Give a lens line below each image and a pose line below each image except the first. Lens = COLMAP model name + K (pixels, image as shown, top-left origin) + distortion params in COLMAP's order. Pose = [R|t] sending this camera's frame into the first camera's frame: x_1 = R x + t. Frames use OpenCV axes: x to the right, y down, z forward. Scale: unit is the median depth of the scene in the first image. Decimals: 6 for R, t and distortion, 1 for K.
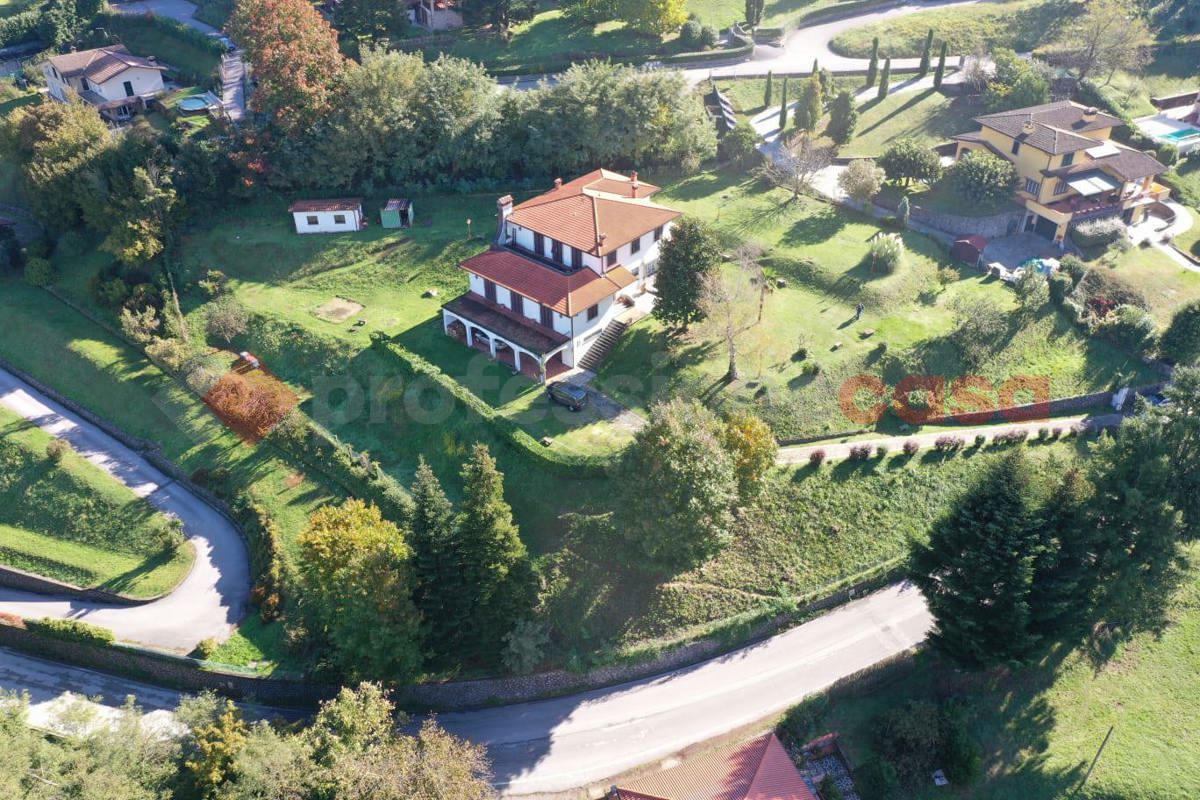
lens RADIAL K [[957.6, 0, 593.6], [0, 957.6, 398.8], [0, 0, 1]] dist [0.010060, 0.004596]
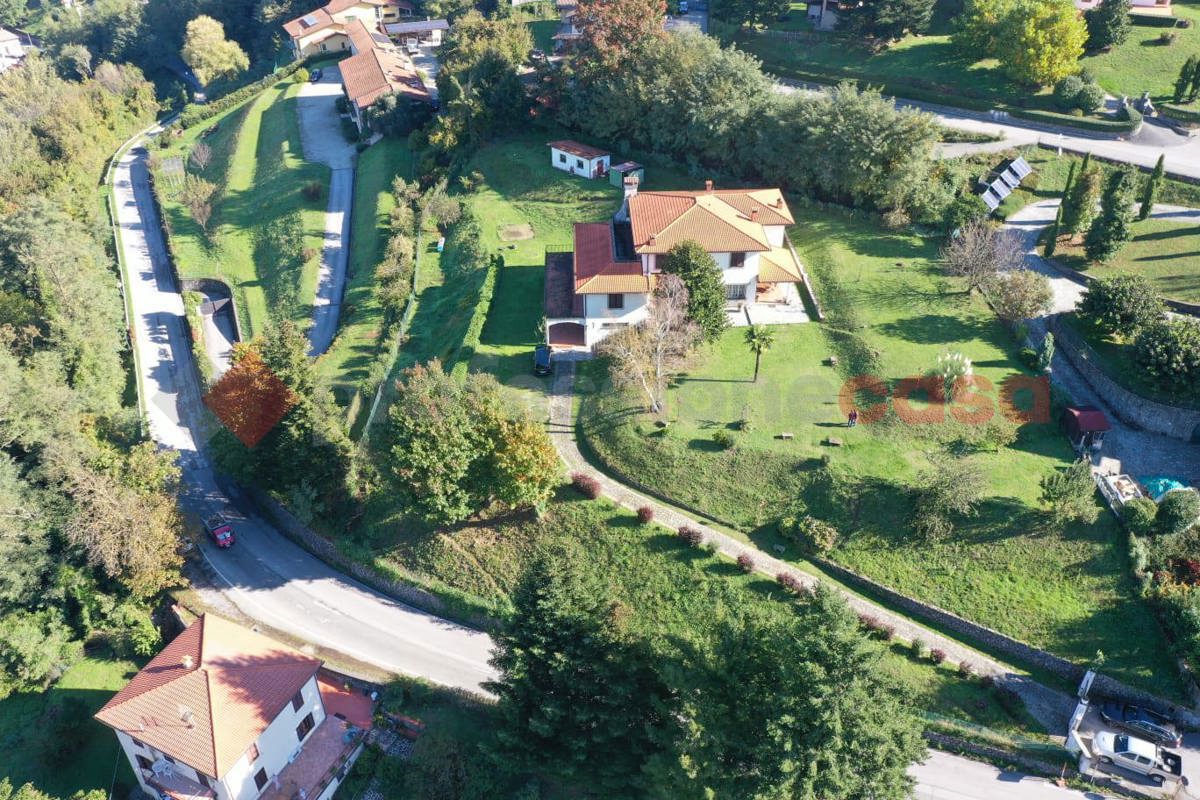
lens RADIAL K [[957.6, 0, 593.6], [0, 957.6, 398.8], [0, 0, 1]] dist [0.010060, 0.004596]
pose [[0.690885, 0.422661, -0.586545, 0.618593], [-0.416897, 0.895743, 0.154408, -0.144920], [0.590656, 0.137851, 0.795062, 0.188145]]
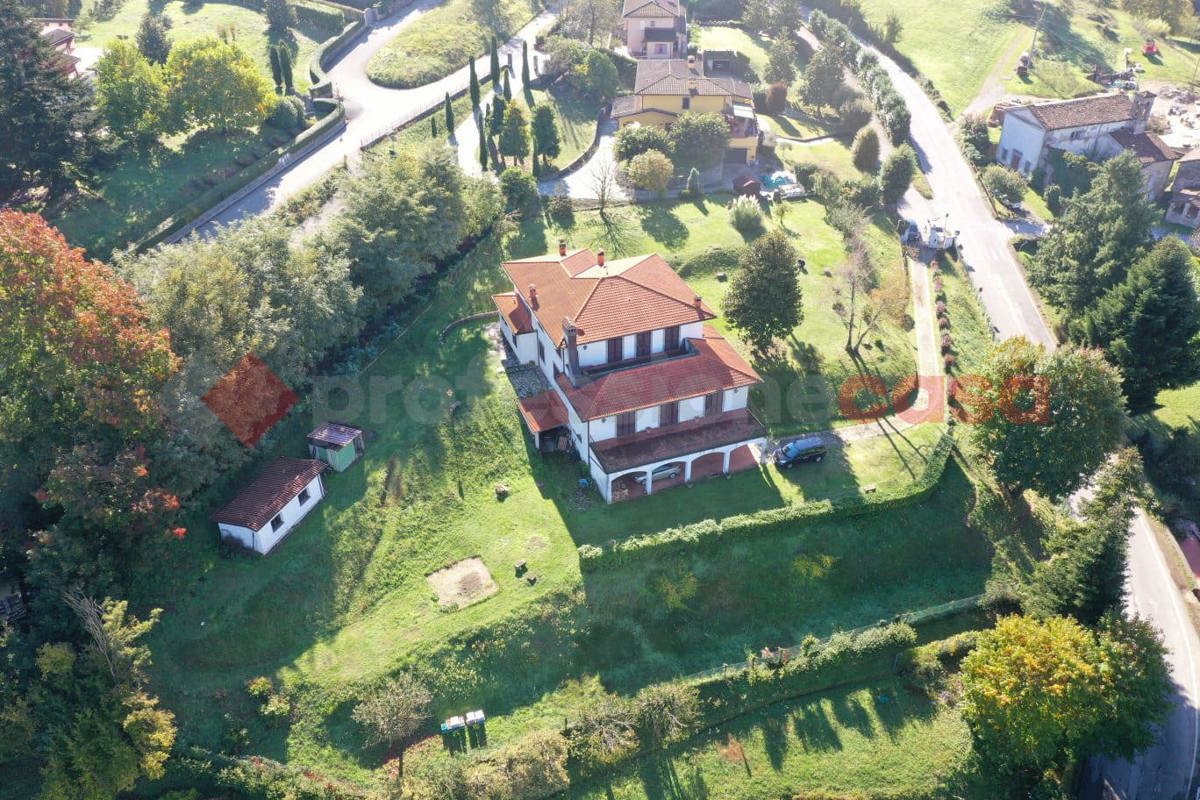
lens RADIAL K [[957.6, 0, 593.6], [0, 957.6, 398.8], [0, 0, 1]] dist [0.010060, 0.004596]
pose [[0.465351, -0.502565, 0.728613, -0.730009], [0.514907, 0.823259, 0.238987, -0.352212], [-0.719944, 0.263956, 0.641879, 0.511282]]
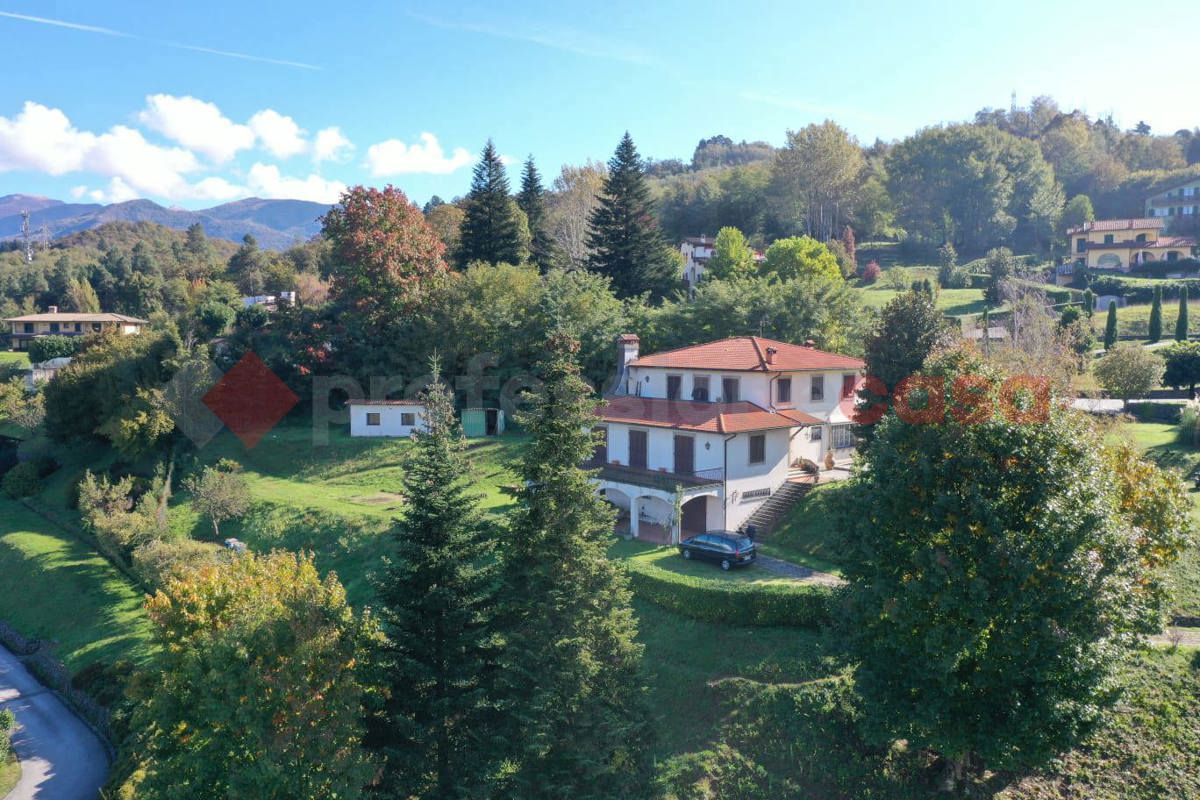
lens RADIAL K [[957.6, 0, 593.6], [0, 957.6, 398.8], [0, 0, 1]] dist [0.010060, 0.004596]
pose [[0.992640, 0.020634, -0.119335, -0.033185], [-0.079565, 0.853996, -0.514160, 0.213029], [0.091302, 0.519870, 0.849352, 0.428200]]
